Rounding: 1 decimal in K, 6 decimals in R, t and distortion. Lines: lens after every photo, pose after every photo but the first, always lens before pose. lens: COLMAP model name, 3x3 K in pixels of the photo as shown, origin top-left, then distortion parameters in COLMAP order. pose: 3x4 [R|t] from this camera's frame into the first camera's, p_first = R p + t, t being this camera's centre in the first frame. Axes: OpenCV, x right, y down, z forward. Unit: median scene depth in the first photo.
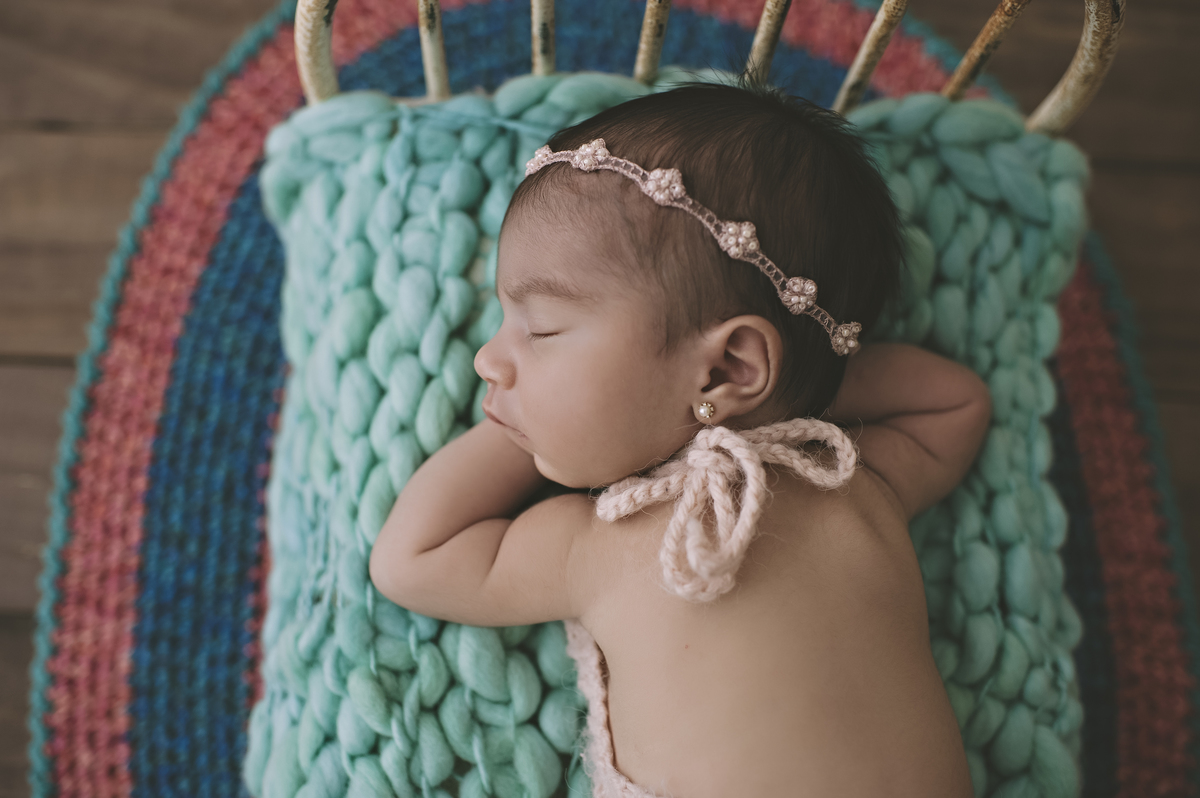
lens RADIAL K [[1226.1, 0, 618.4], [0, 1226.1, 404.3], [0, 0, 1]] dist [-0.091244, 0.038229]
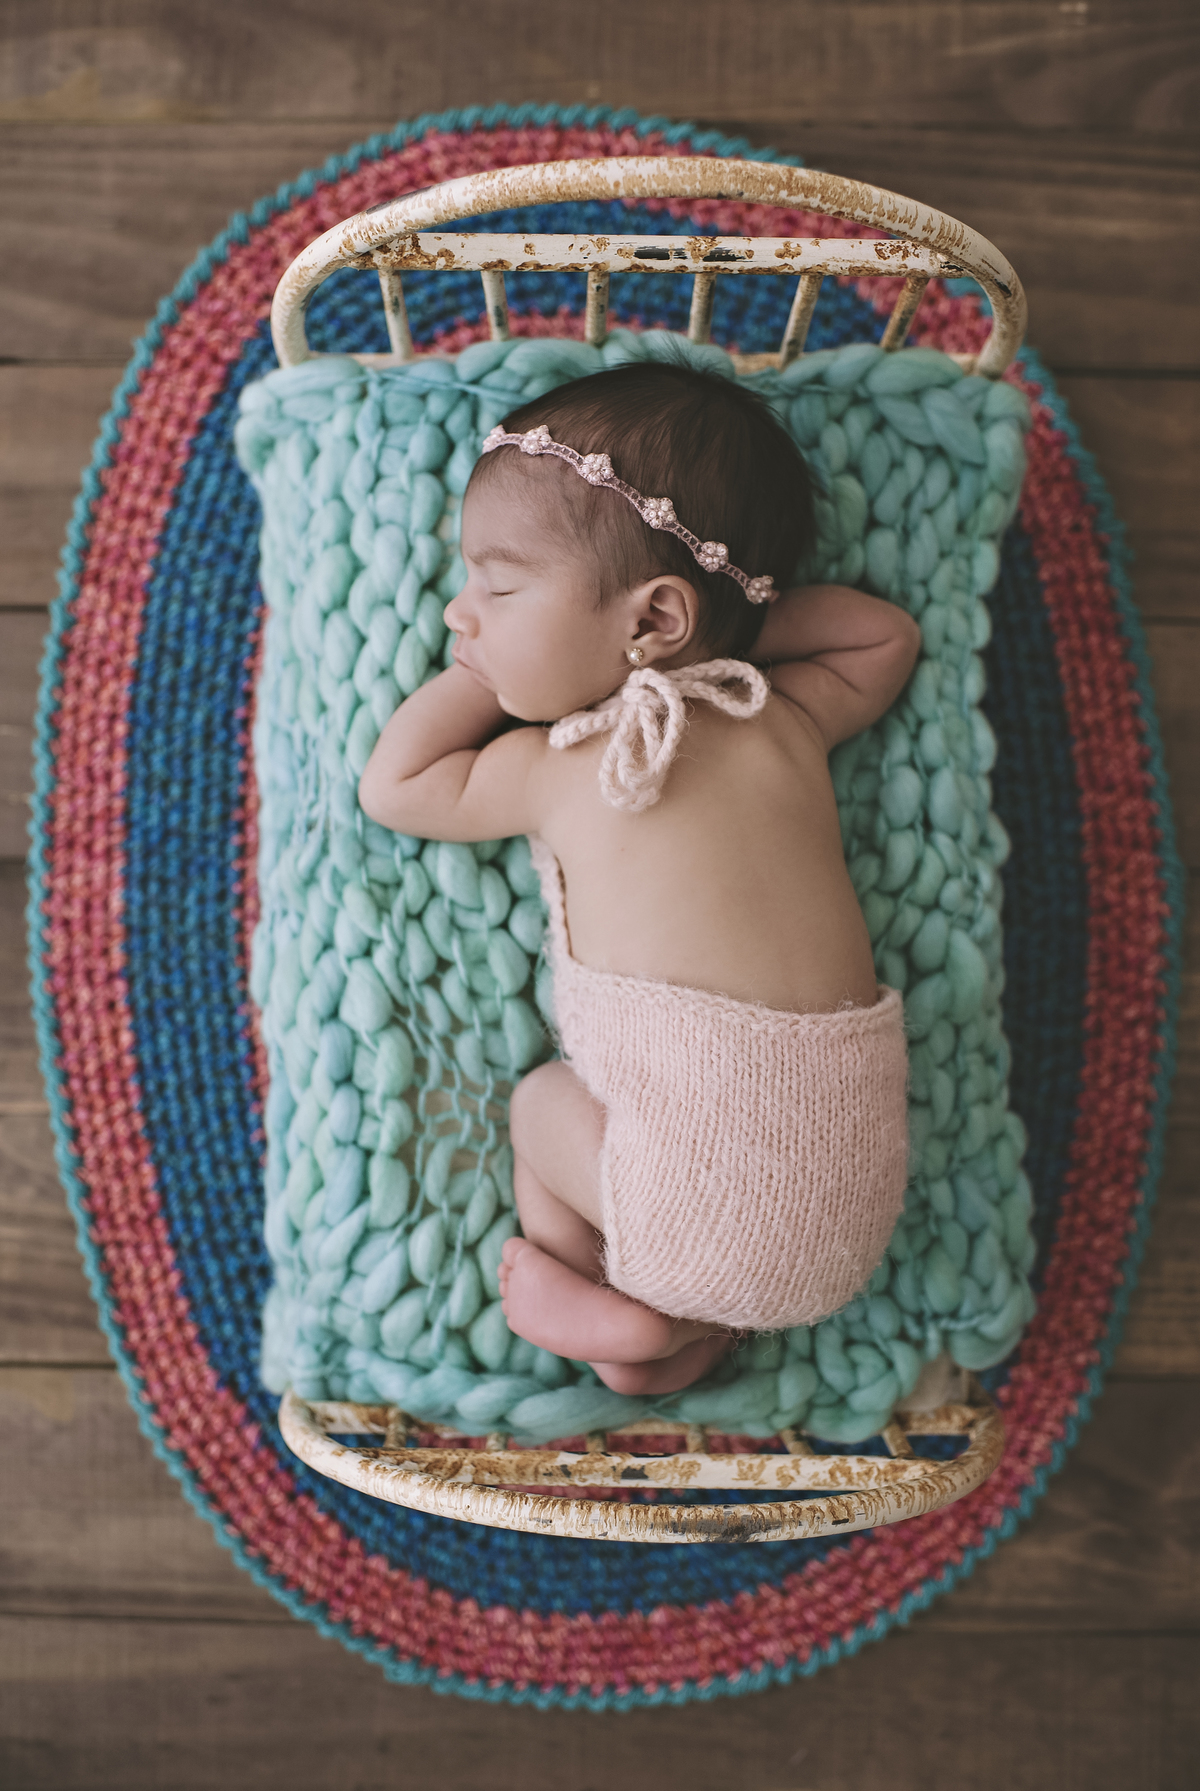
lens RADIAL K [[1978.4, 0, 600.0], [0, 1978.4, 895.5], [0, 0, 1]] dist [-0.105992, 0.006166]
pose [[0.998741, -0.013252, -0.048384, 0.104689], [0.020319, 0.988683, 0.148636, -0.041676], [0.045867, -0.149432, 0.987708, -0.787207]]
